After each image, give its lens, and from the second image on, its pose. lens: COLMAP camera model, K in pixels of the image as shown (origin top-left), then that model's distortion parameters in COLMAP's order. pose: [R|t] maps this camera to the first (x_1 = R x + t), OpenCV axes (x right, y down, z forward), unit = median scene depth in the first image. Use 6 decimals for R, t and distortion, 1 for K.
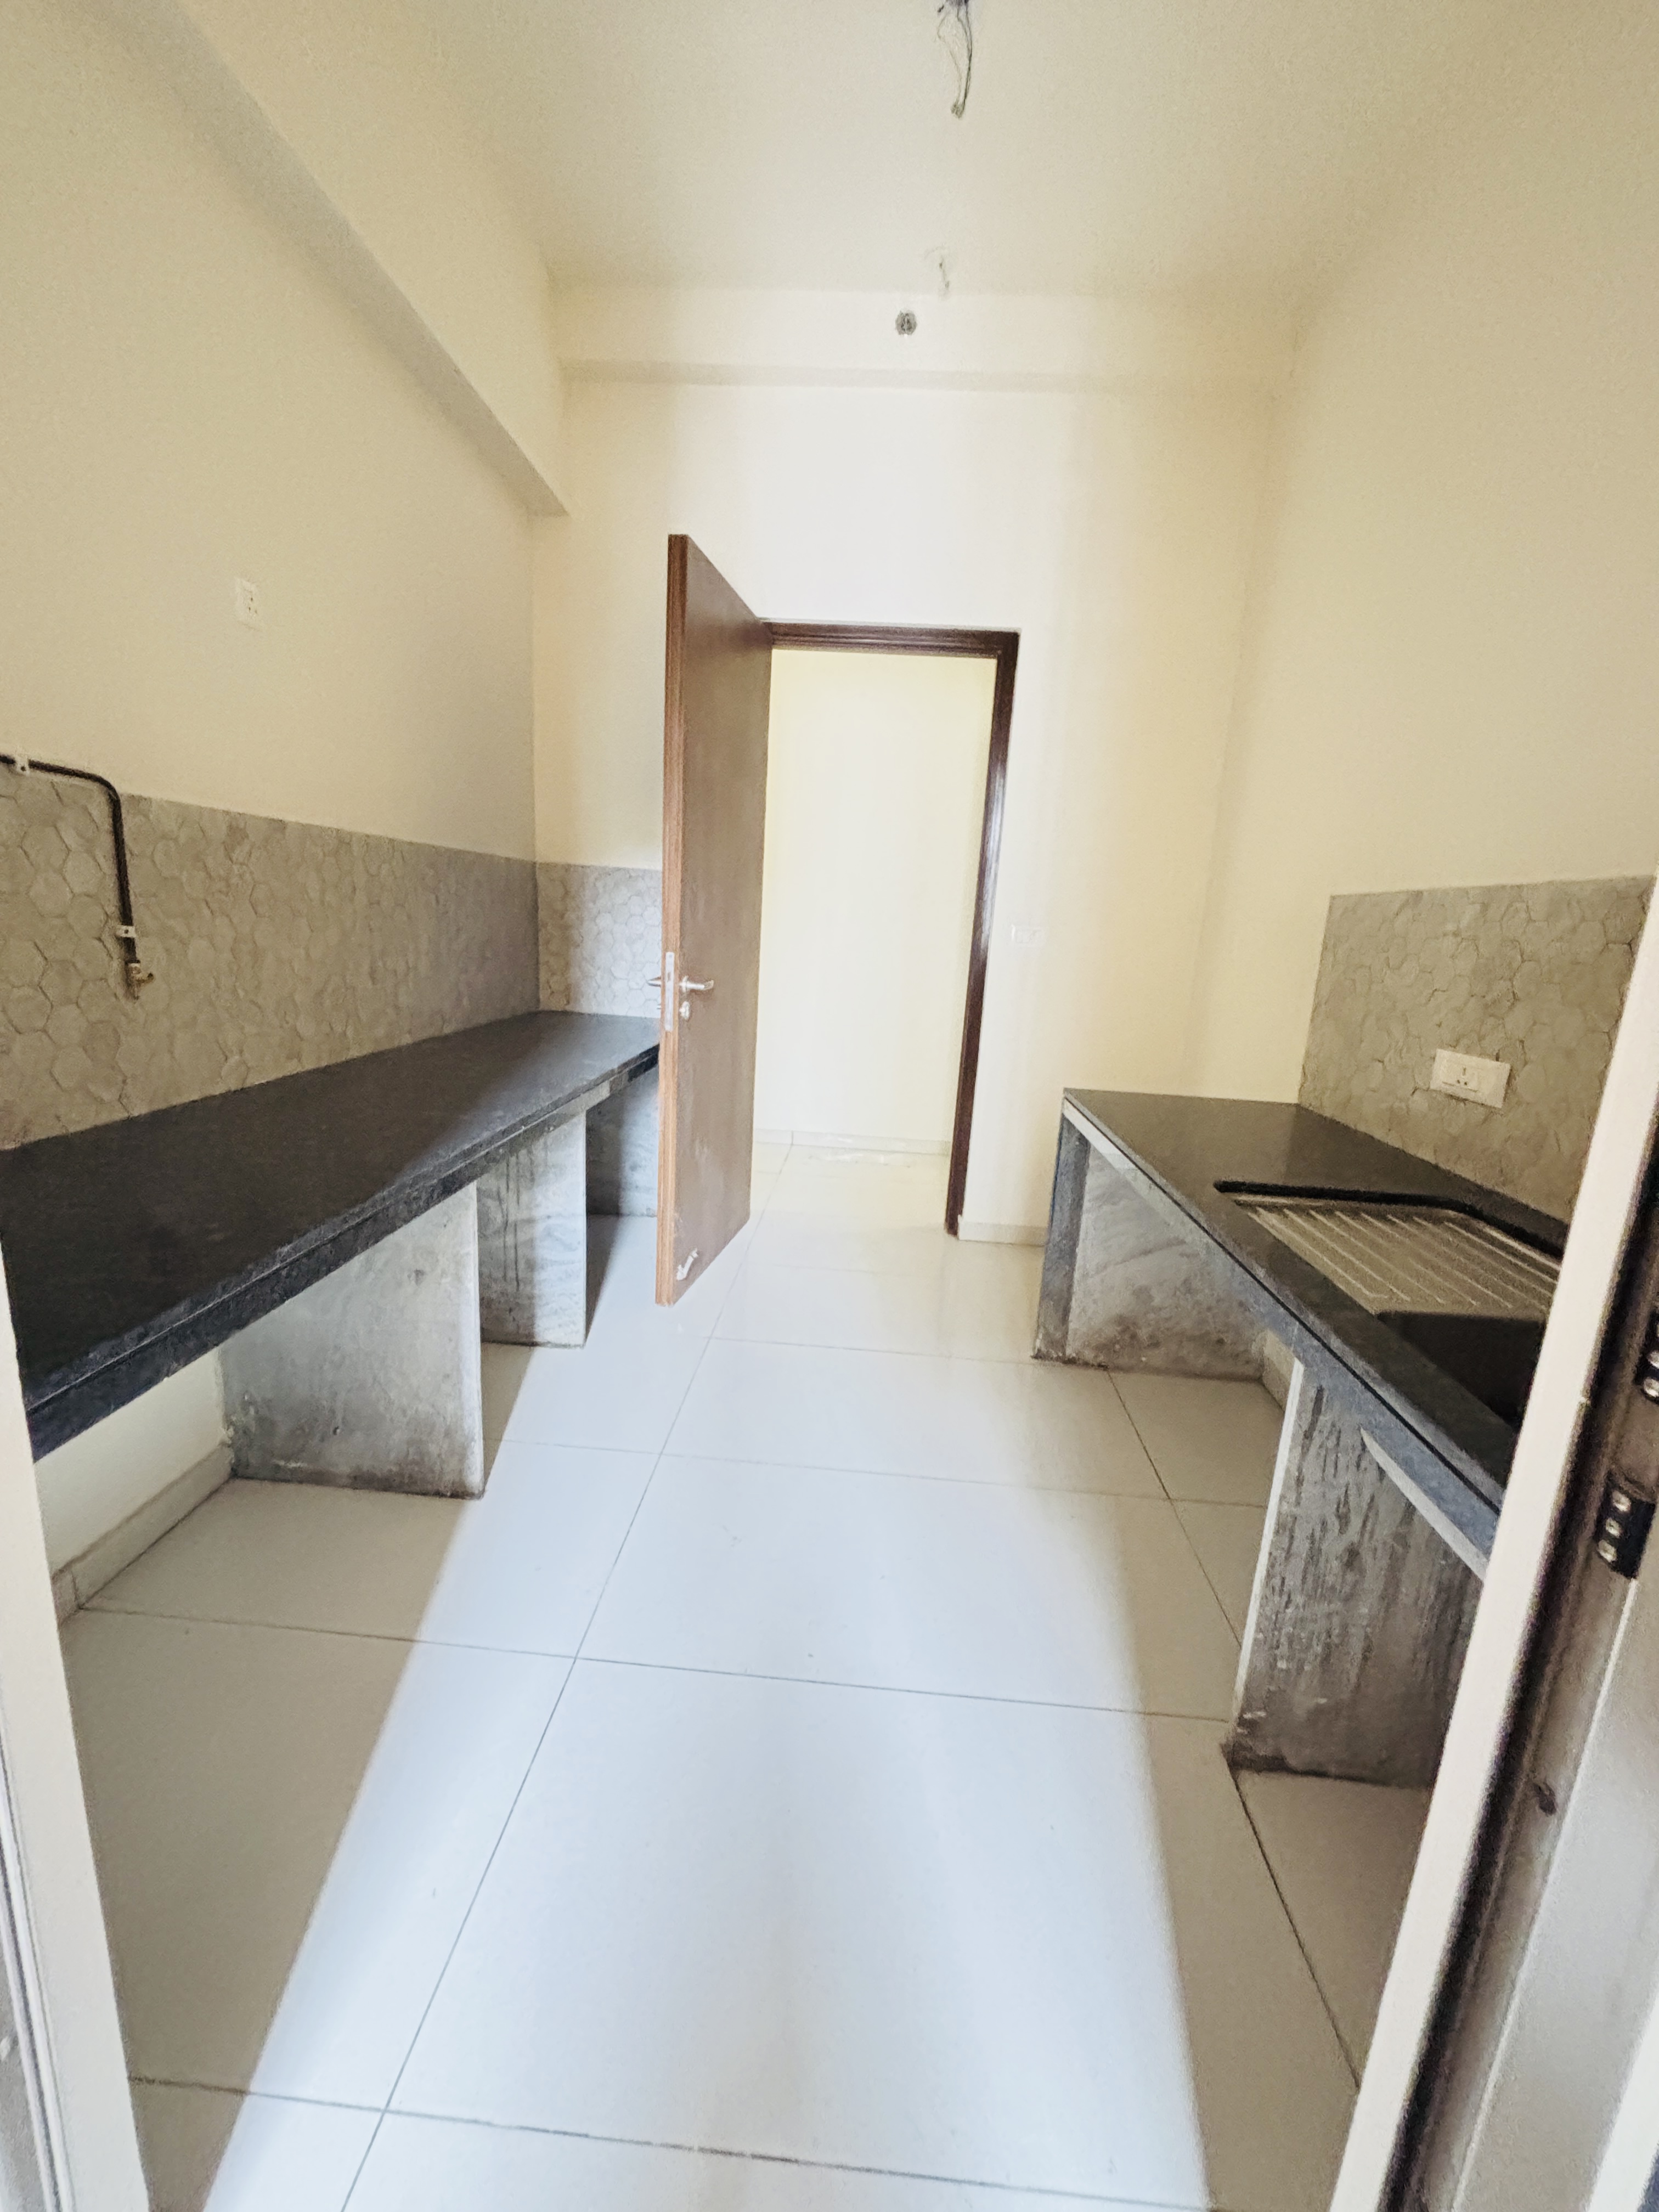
lens RADIAL K [[896.6, 0, 828.1], [0, 896.6, 1105.8], [0, 0, 1]] dist [-0.001353, -0.000087]
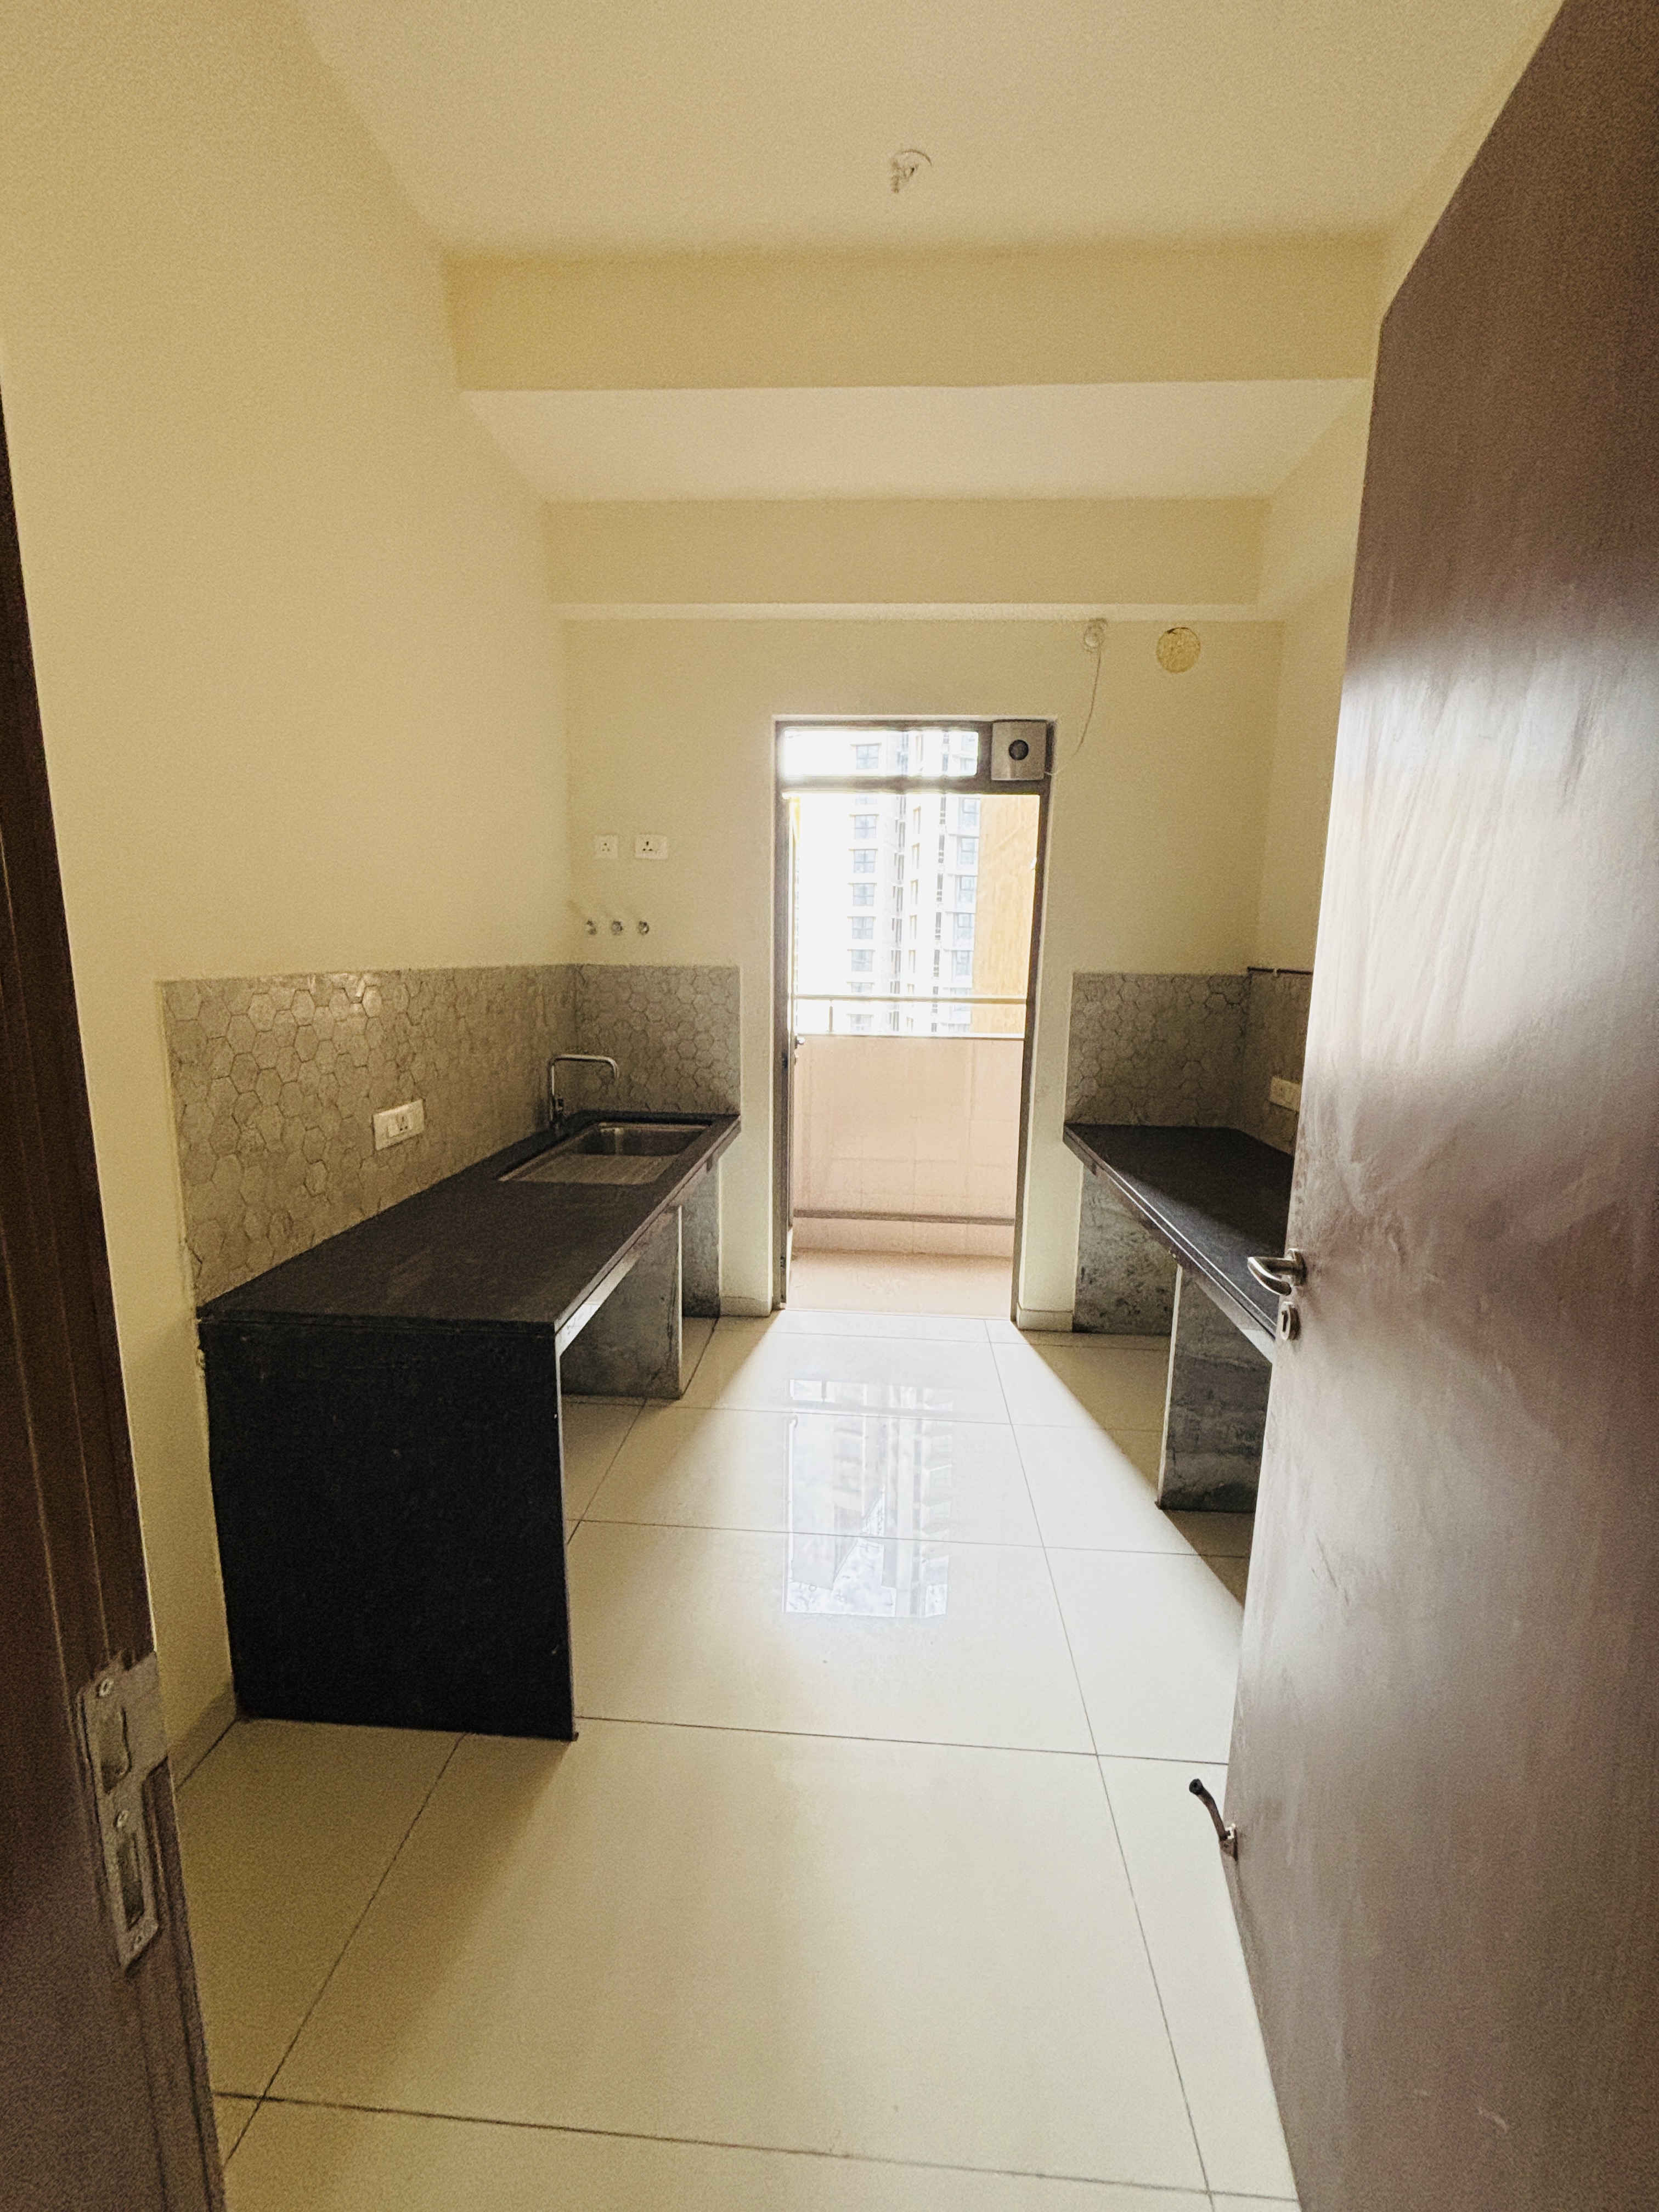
lens RADIAL K [[896.6, 0, 828.8], [0, 896.6, 1109.3], [0, 0, 1]] dist [-0.001353, -0.000087]
pose [[-0.997030, -0.075645, -0.014480, 0.150342], [-0.075743, 0.928982, 0.362291, -0.569591], [-0.013954, 0.362312, -0.931953, 2.238696]]
